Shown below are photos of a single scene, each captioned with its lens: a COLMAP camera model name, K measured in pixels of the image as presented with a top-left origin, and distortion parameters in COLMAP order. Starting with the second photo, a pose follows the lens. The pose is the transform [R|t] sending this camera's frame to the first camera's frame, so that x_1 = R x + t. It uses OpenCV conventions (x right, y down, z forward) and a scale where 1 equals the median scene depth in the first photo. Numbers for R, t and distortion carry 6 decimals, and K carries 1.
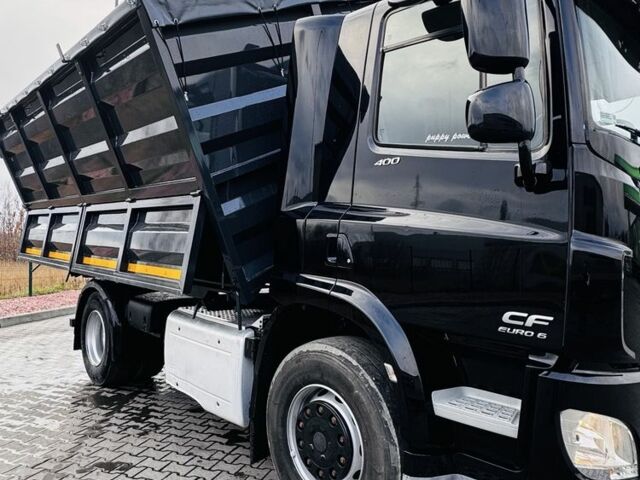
lens RADIAL K [[462.6, 0, 320.0], [0, 462.6, 240.0], [0, 0, 1]] dist [0.047696, 0.002445]
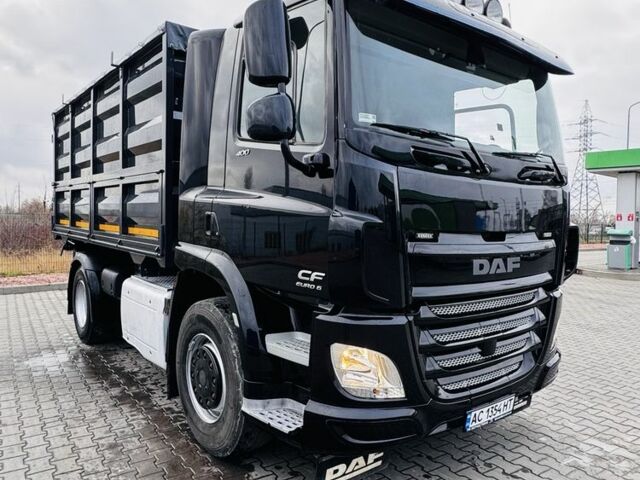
lens RADIAL K [[462.6, 0, 320.0], [0, 462.6, 240.0], [0, 0, 1]] dist [0.047696, 0.002445]
pose [[0.996799, 0.002107, -0.079927, 0.491736], [0.001088, 0.999203, 0.039911, 0.015718], [0.079947, -0.039870, 0.996001, -0.243683]]
